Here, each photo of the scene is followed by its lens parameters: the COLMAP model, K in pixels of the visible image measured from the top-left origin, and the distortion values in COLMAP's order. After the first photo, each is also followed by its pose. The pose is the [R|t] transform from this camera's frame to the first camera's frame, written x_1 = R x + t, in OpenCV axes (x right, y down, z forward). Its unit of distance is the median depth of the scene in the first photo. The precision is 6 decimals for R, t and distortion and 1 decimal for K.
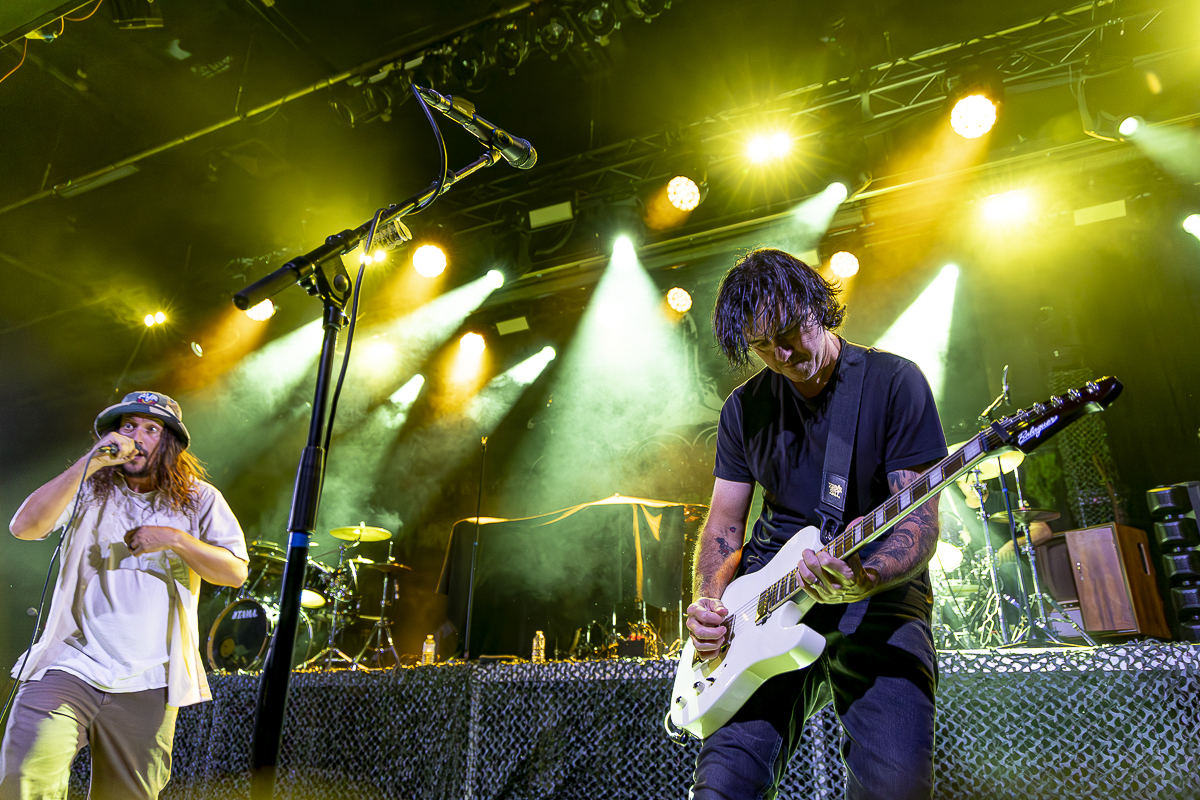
lens RADIAL K [[795.4, 0, 603.2], [0, 795.4, 404.3], [0, 0, 1]] dist [0.012862, -0.001652]
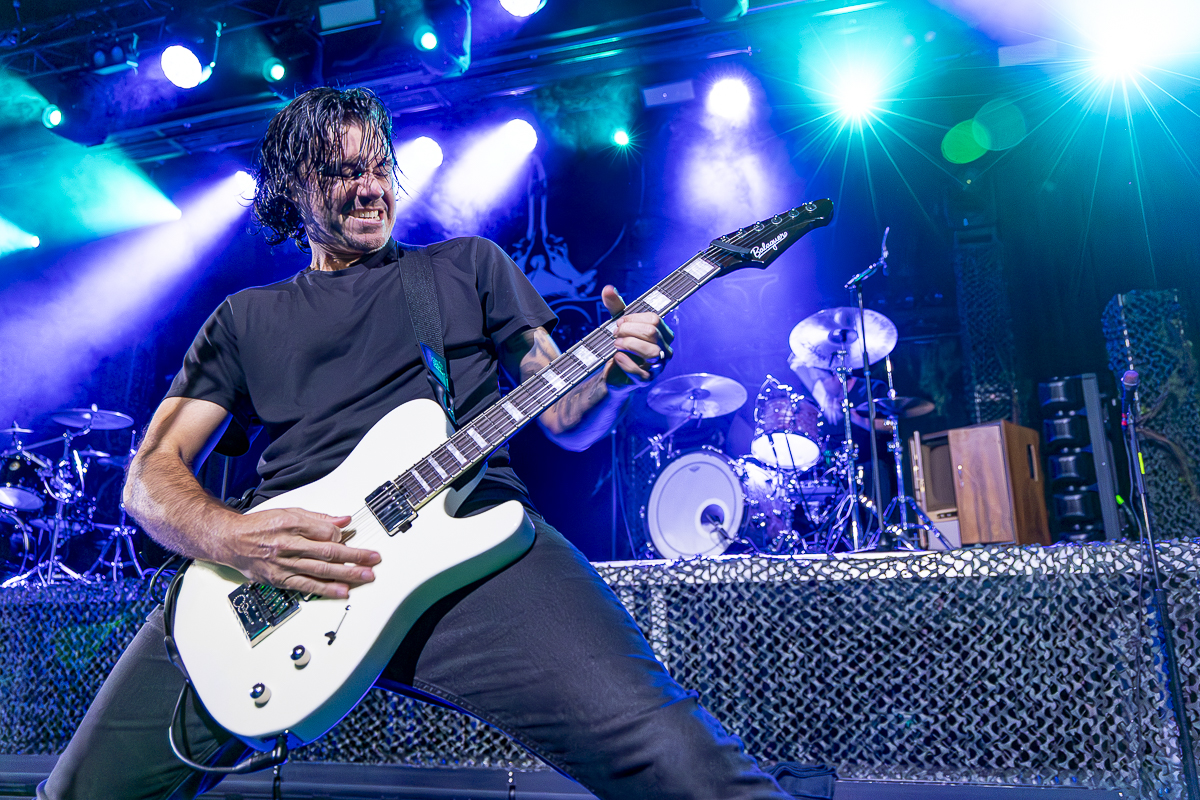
lens RADIAL K [[1005.4, 0, 543.6], [0, 1005.4, 374.9], [0, 0, 1]] dist [0.009814, 0.001902]
pose [[0.994991, 0.024006, 0.097037, 0.062414], [-0.033150, 0.995044, 0.093744, 0.021055], [-0.094306, -0.096491, 0.990856, -0.020023]]
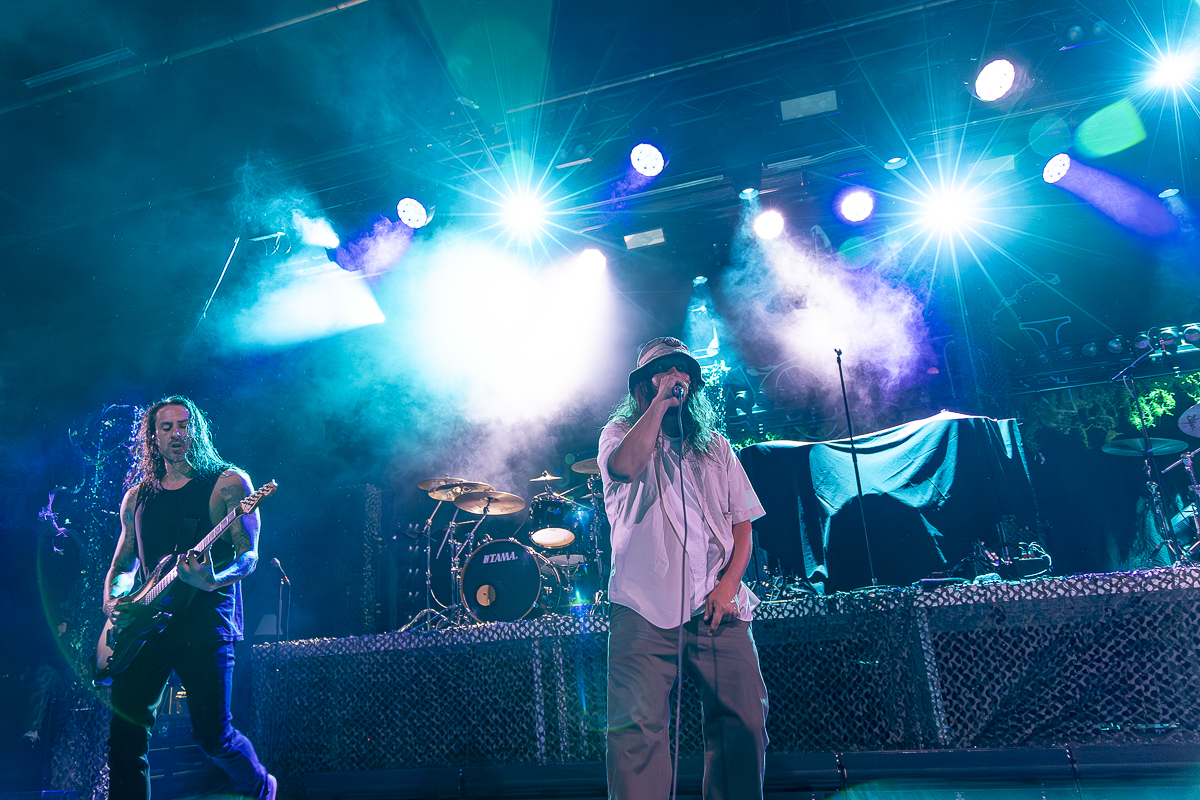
lens RADIAL K [[863.9, 0, 568.5], [0, 863.9, 404.8], [0, 0, 1]] dist [0.005156, 0.002957]
pose [[0.991834, -0.019884, 0.125974, -0.761980], [0.011345, 0.997611, 0.068143, 0.046104], [-0.127028, -0.066157, 0.989690, 0.084736]]
